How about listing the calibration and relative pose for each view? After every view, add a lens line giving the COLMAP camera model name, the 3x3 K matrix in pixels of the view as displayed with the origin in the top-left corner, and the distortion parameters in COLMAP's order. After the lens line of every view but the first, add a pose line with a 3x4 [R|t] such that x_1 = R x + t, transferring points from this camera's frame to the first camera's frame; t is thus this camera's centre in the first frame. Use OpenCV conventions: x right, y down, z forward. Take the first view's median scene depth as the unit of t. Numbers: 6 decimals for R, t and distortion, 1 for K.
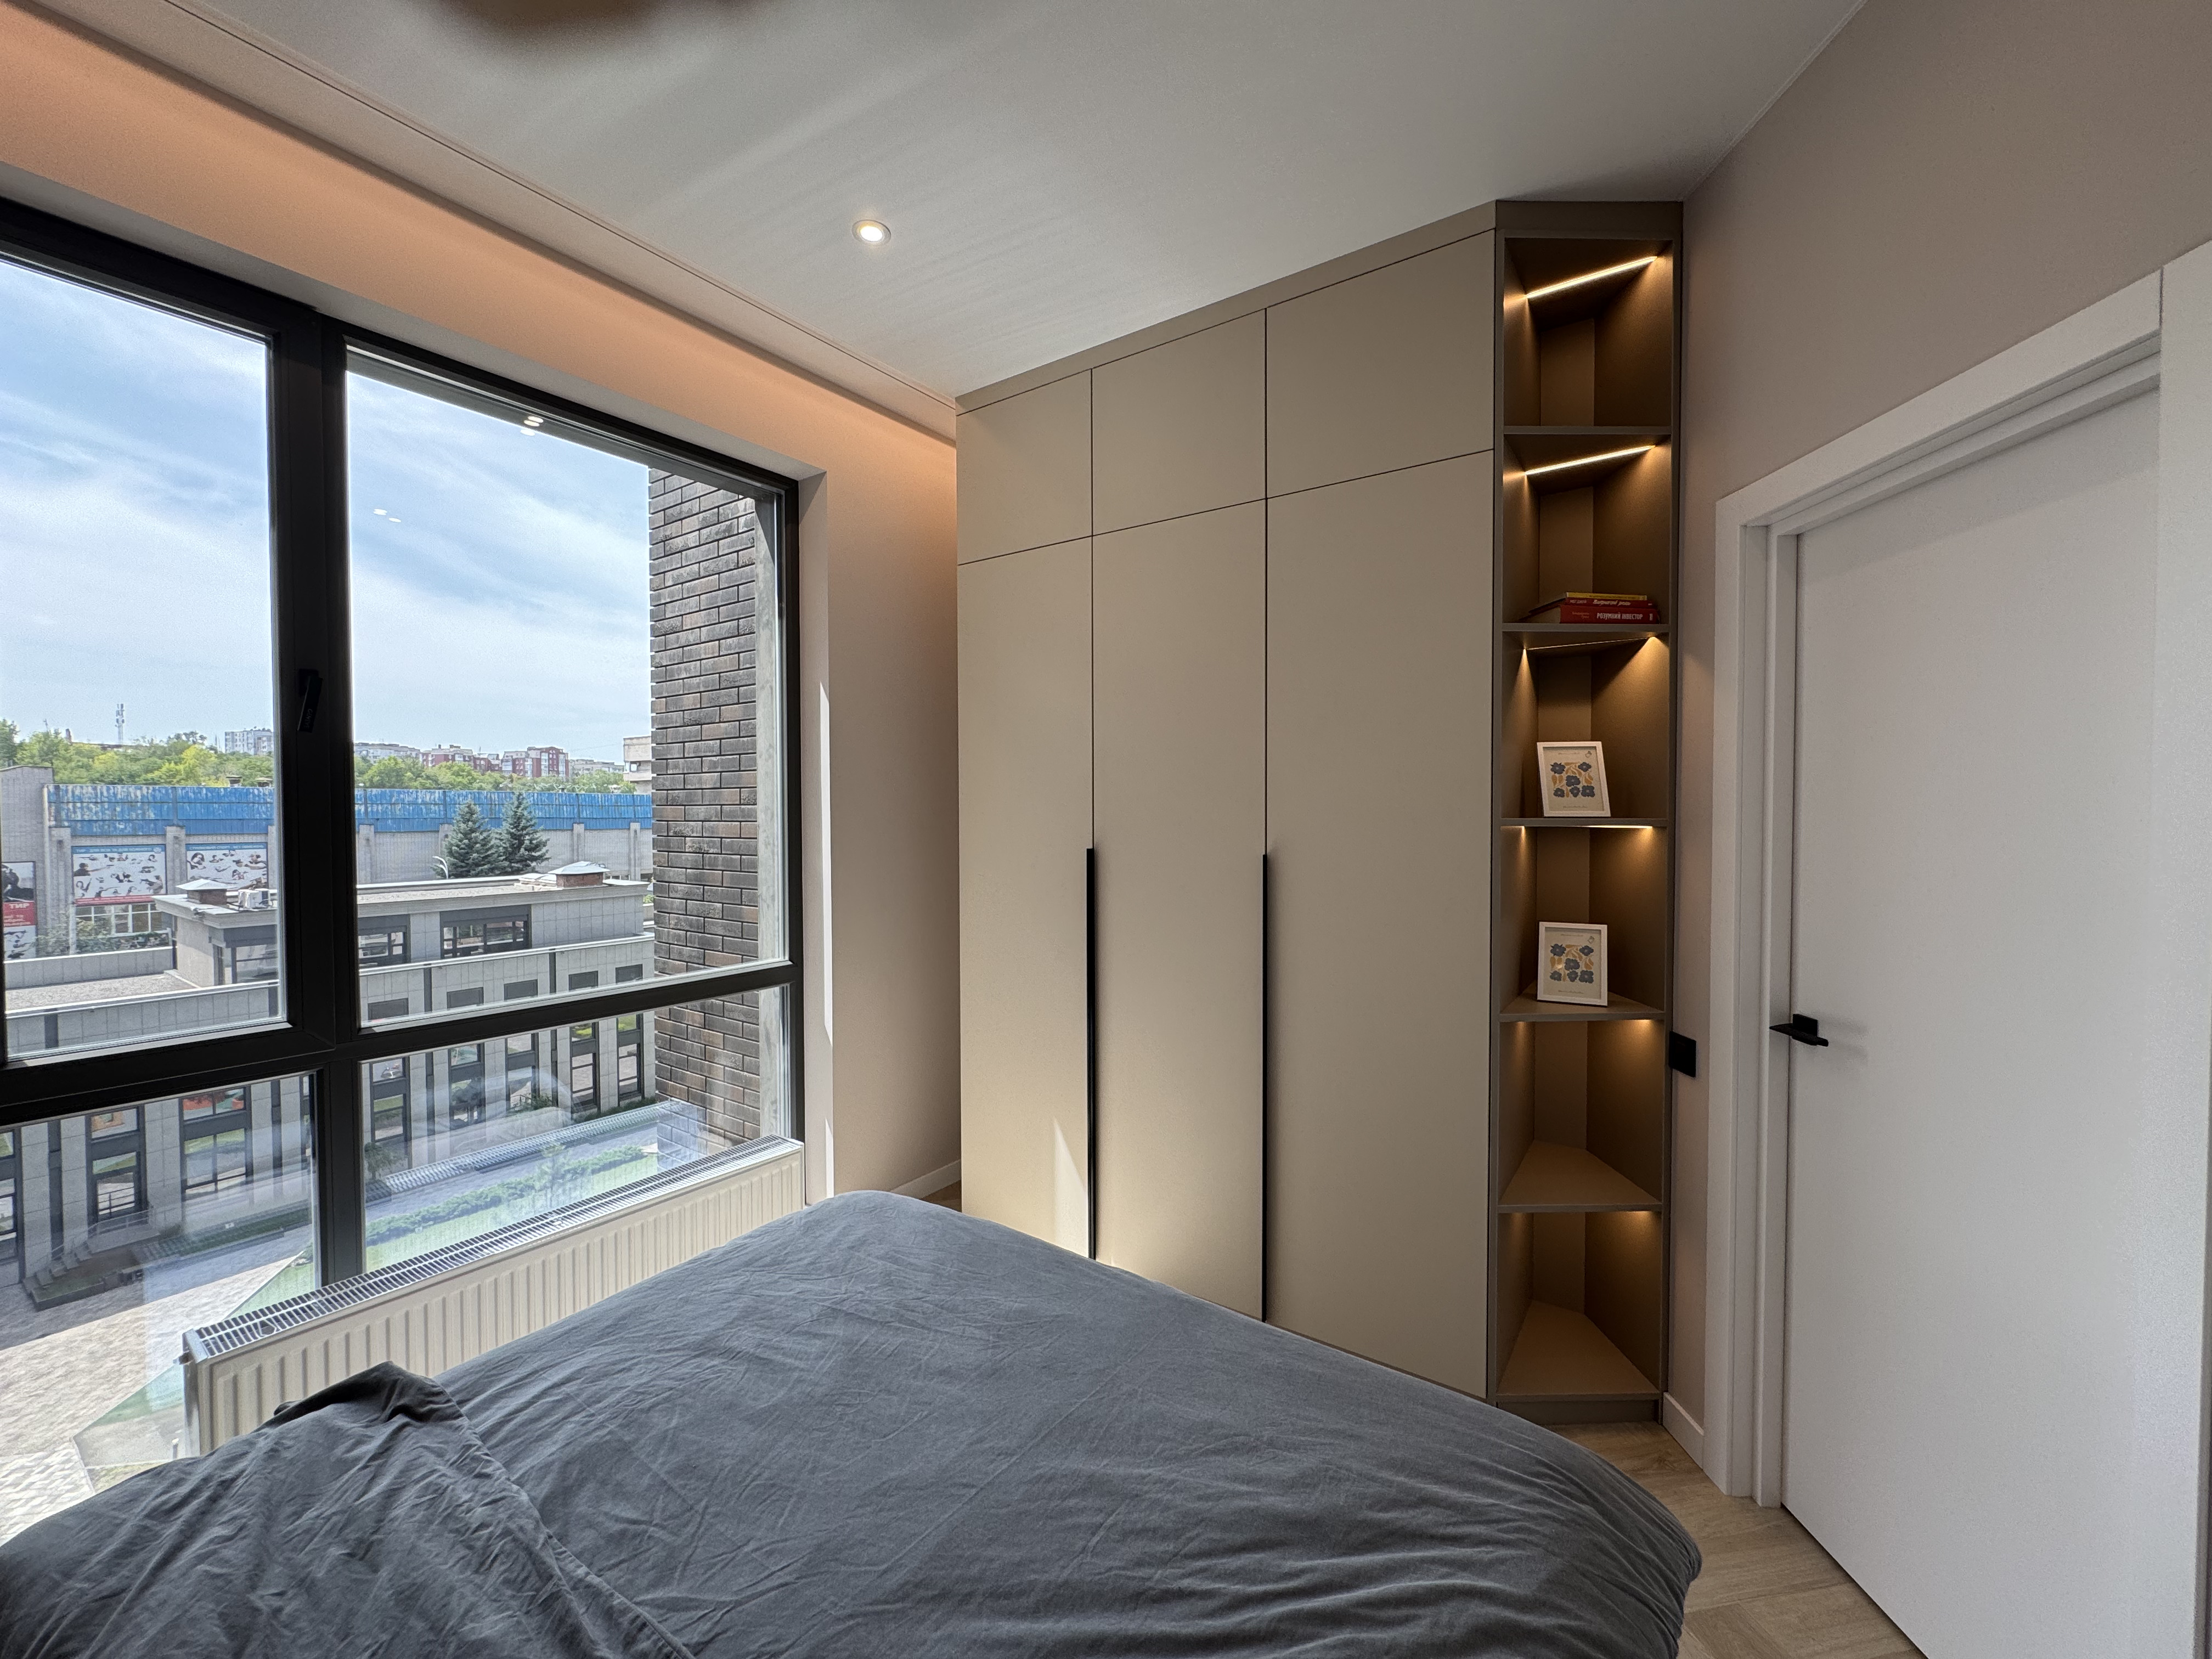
lens RADIAL K [[884.4, 0, 1096.1], [0, 884.4, 828.4], [0, 0, 1]] dist [-0.003979, 0.000509]
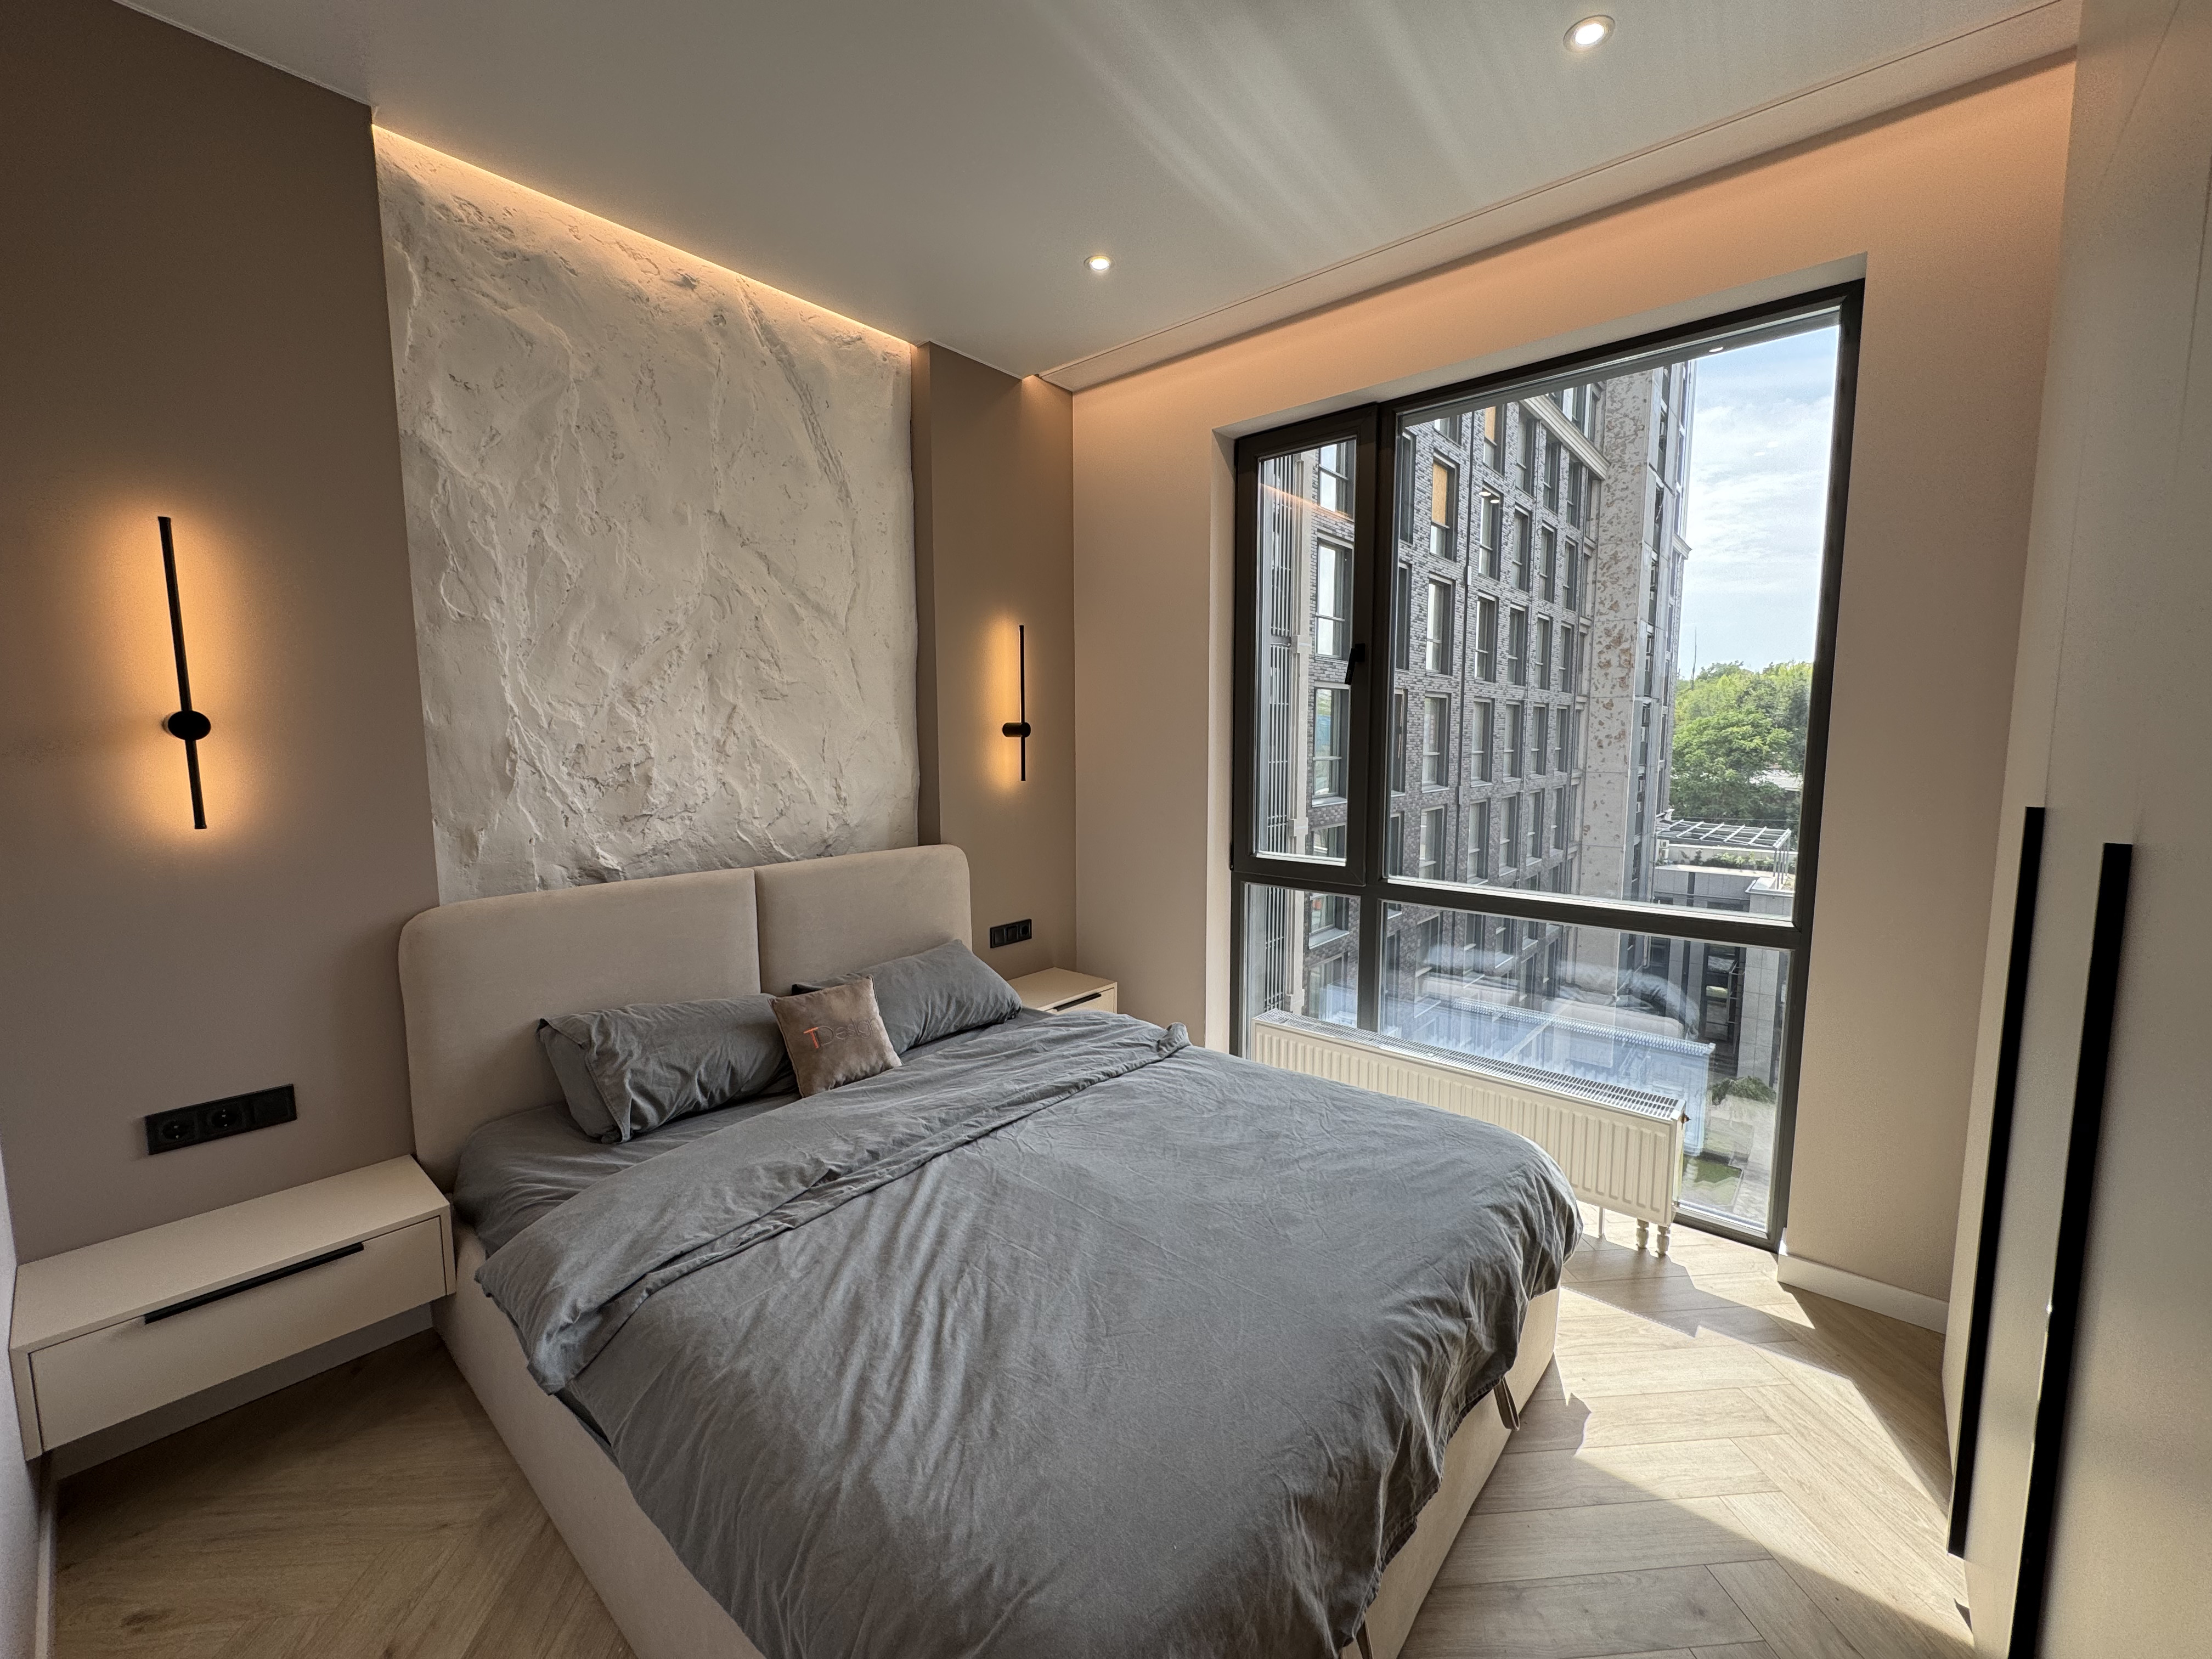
lens RADIAL K [[884.4, 0, 1096.3], [0, 884.4, 828.0], [0, 0, 1]] dist [-0.003979, 0.000509]
pose [[-0.103090, 0.103028, -0.989322, 0.915437], [-0.015014, 0.994347, 0.105116, -0.009582], [0.994559, 0.025690, -0.100960, 0.868582]]
